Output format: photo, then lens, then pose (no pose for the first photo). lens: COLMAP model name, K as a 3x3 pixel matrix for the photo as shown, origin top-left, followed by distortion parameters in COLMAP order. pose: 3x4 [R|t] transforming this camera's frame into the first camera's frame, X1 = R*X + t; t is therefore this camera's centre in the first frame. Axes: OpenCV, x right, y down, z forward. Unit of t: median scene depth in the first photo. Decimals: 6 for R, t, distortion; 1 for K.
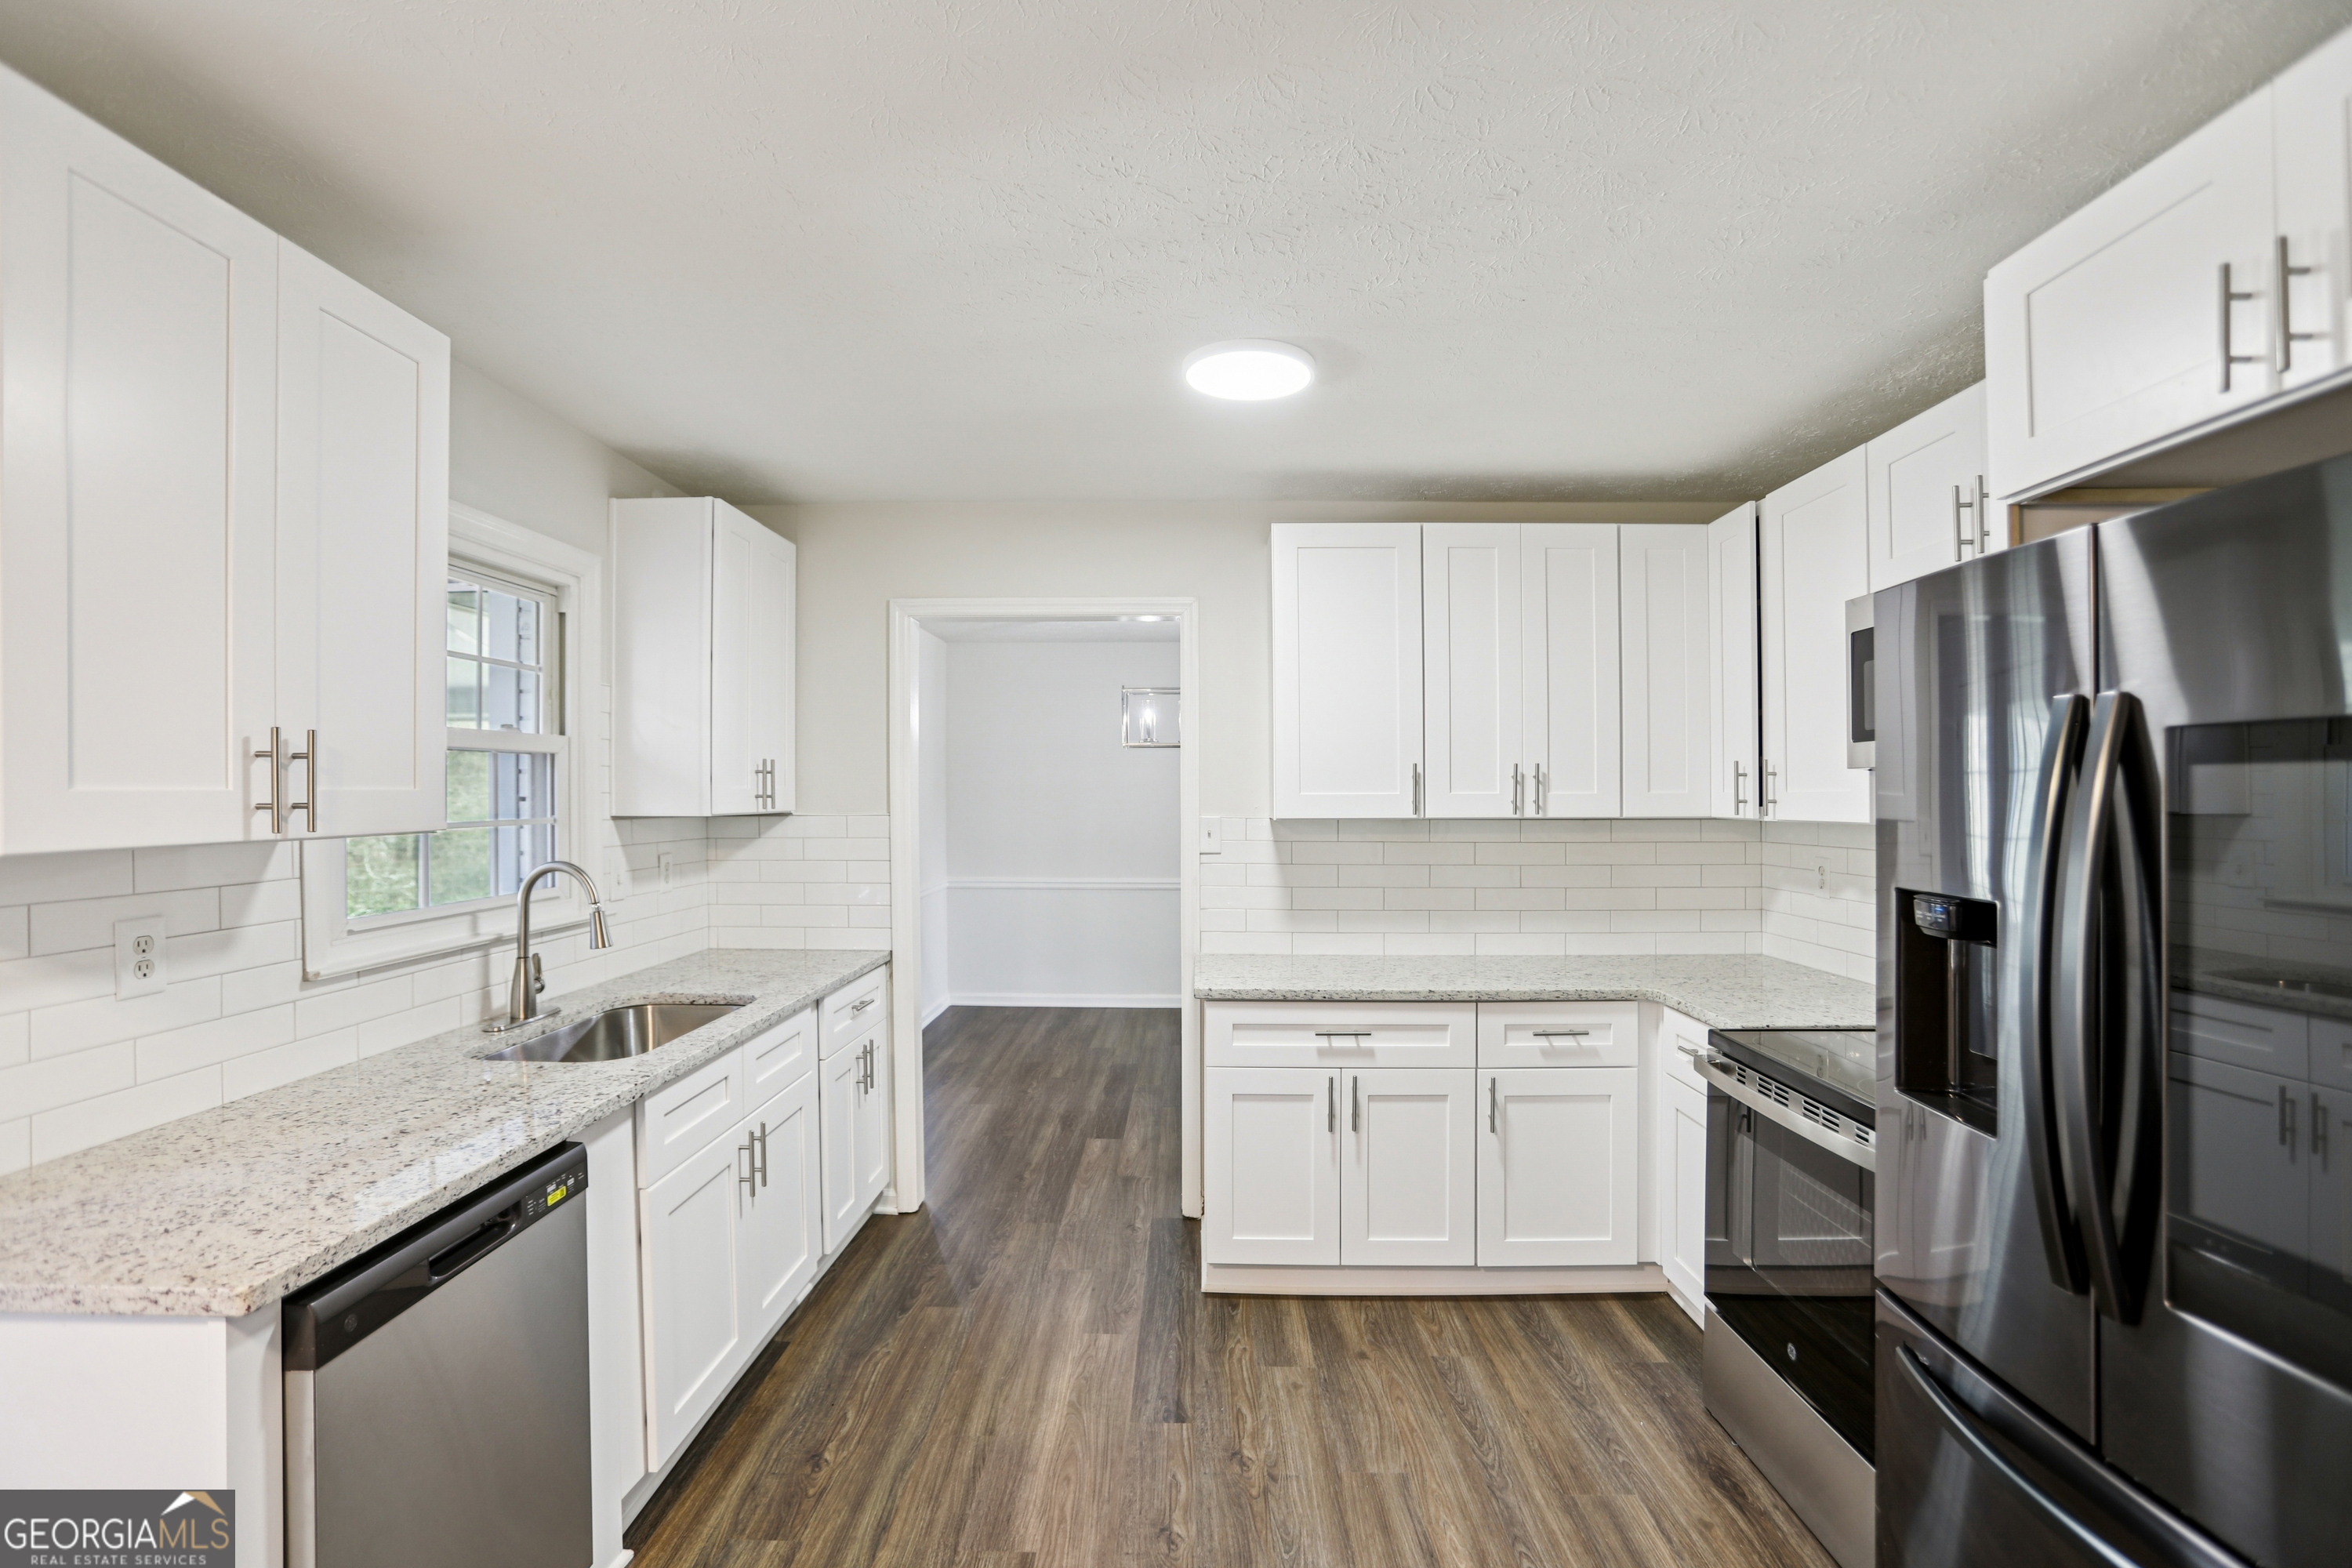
lens RADIAL K [[1087.7, 0, 1150.2], [0, 1087.7, 783.7], [0, 0, 1]] dist [-0.077345, 0.034163]
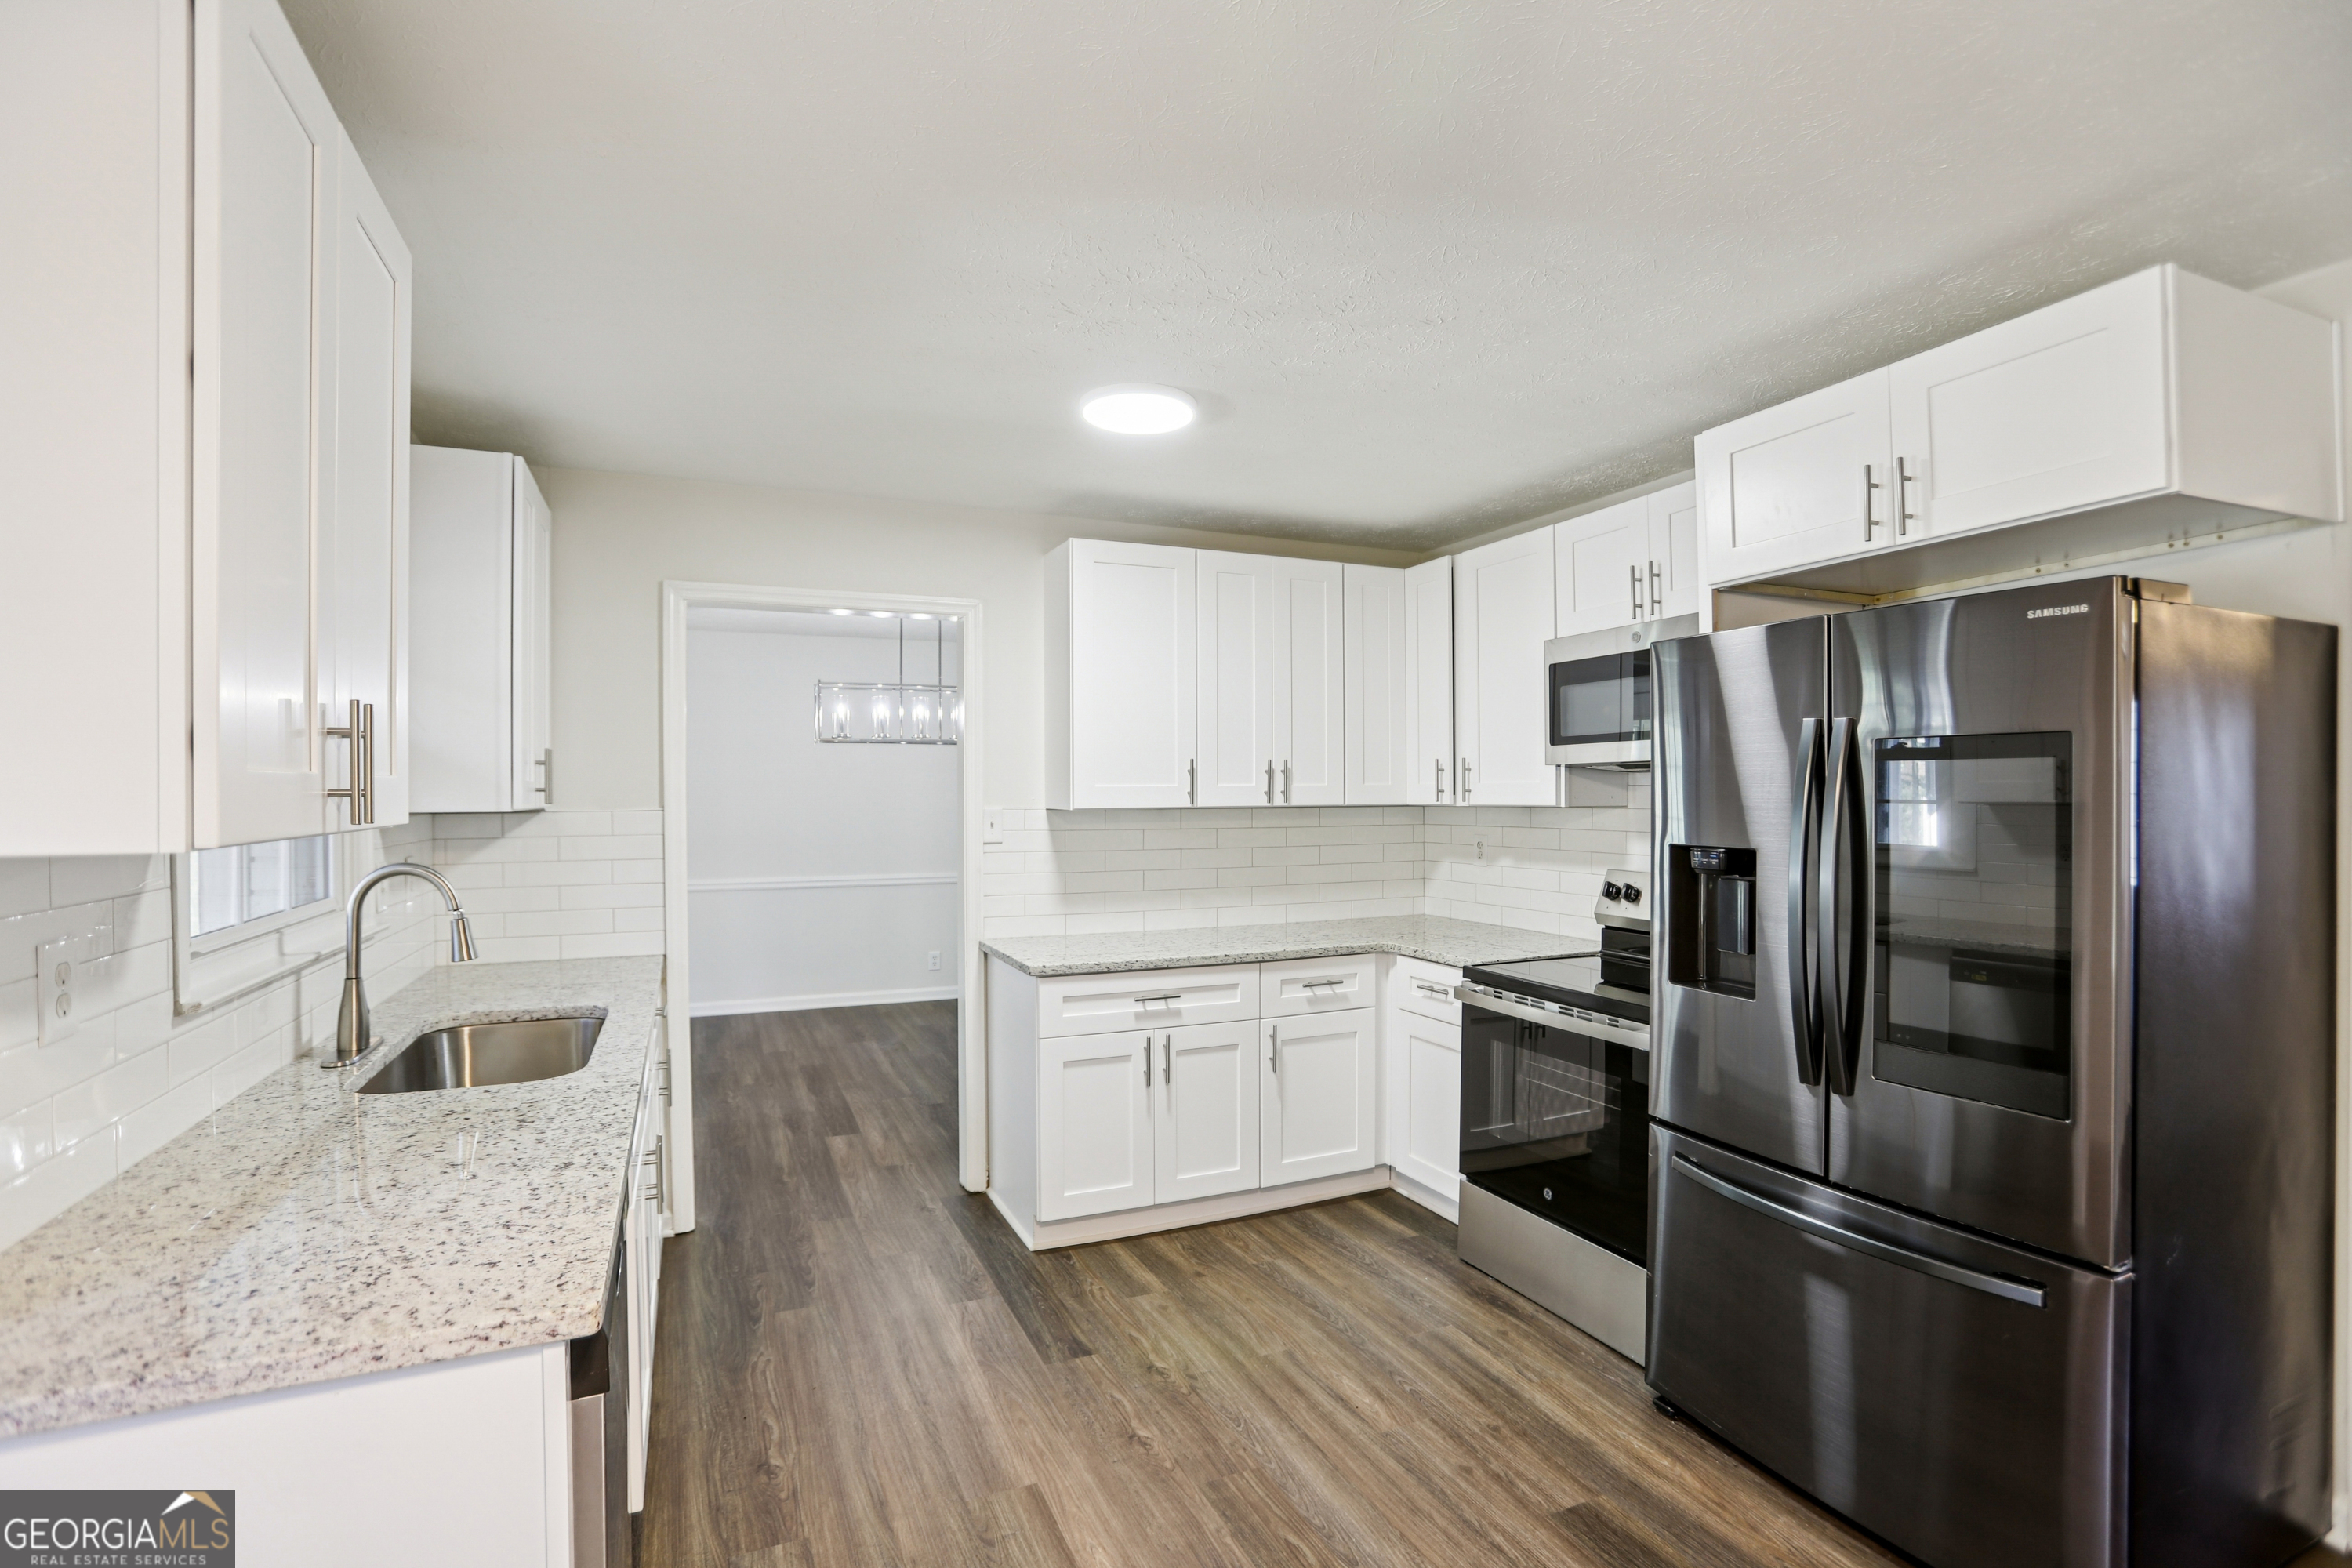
lens RADIAL K [[1087.7, 0, 1150.2], [0, 1087.7, 783.7], [0, 0, 1]] dist [-0.077345, 0.034163]
pose [[0.905414, 0.000172, 0.424531, -0.318116], [-0.000294, 1.000000, 0.000221, 0.007539], [-0.424531, -0.000325, 0.905414, -0.022812]]
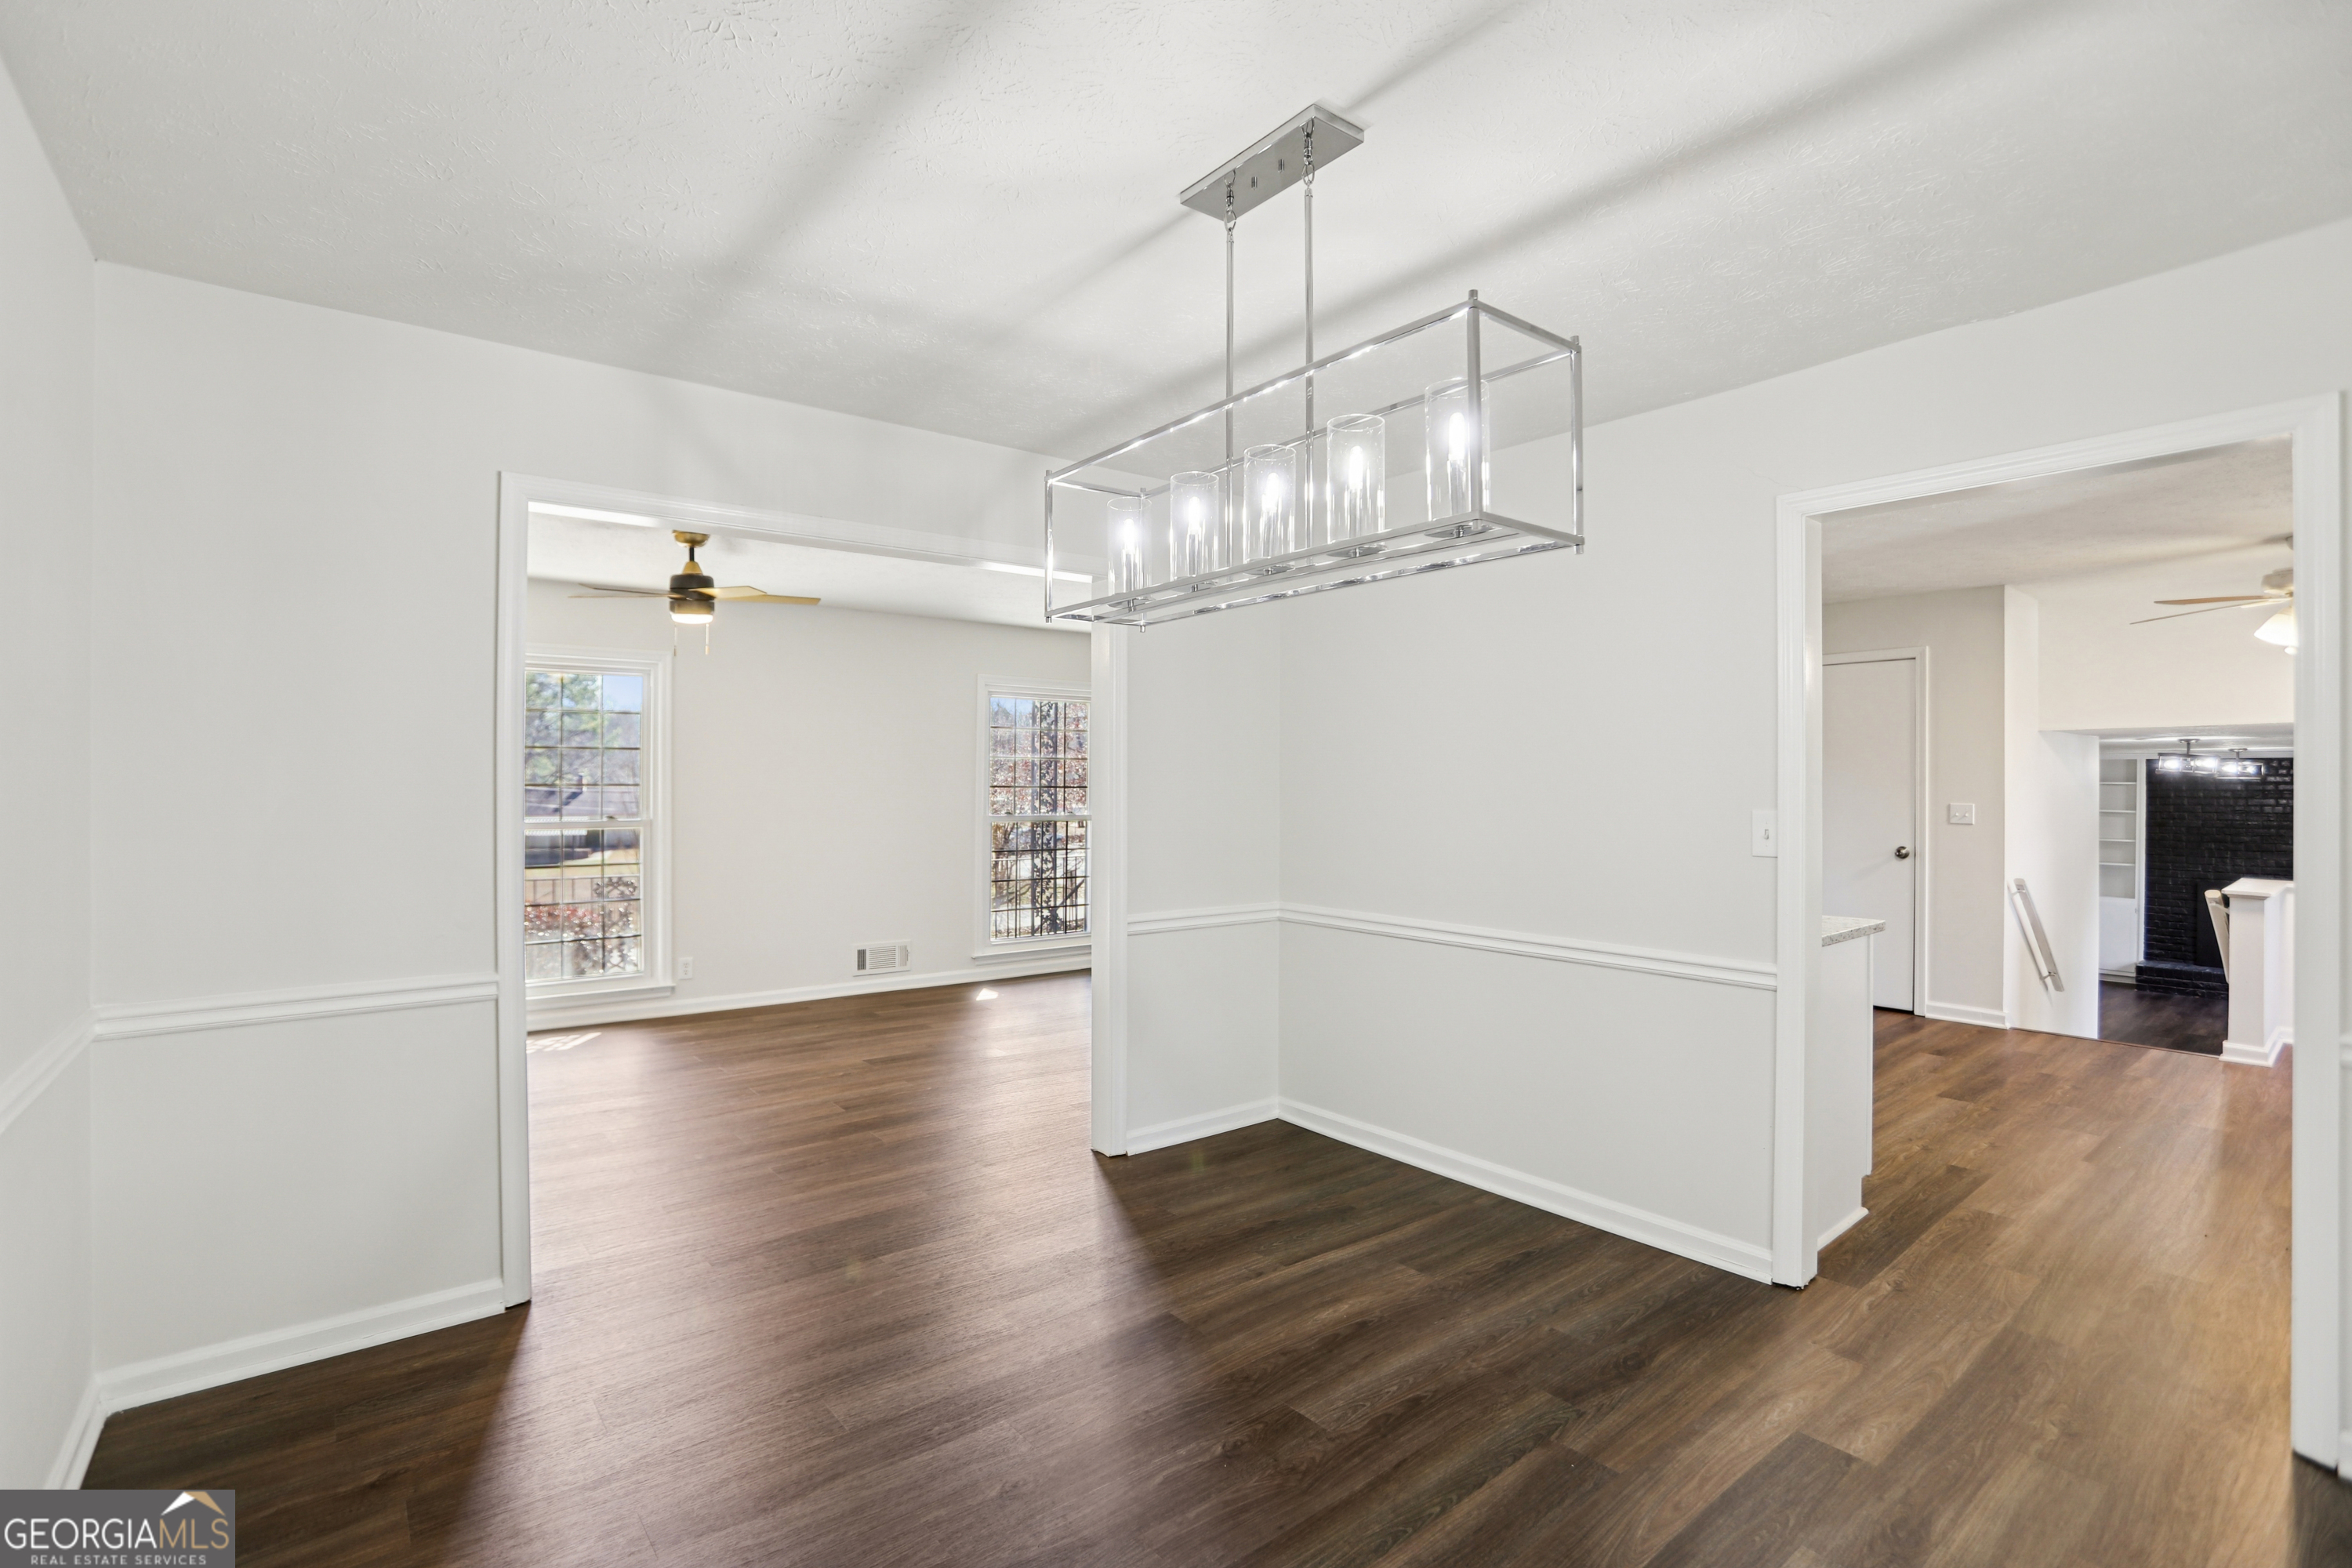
lens RADIAL K [[1087.7, 0, 1150.2], [0, 1087.7, 783.7], [0, 0, 1]] dist [-0.077345, 0.034163]
pose [[-0.646047, -0.002972, 0.763292, -0.311872], [-0.007275, 0.999971, -0.002264, 0.047272], [-0.763263, -0.007015, -0.646050, 2.392799]]
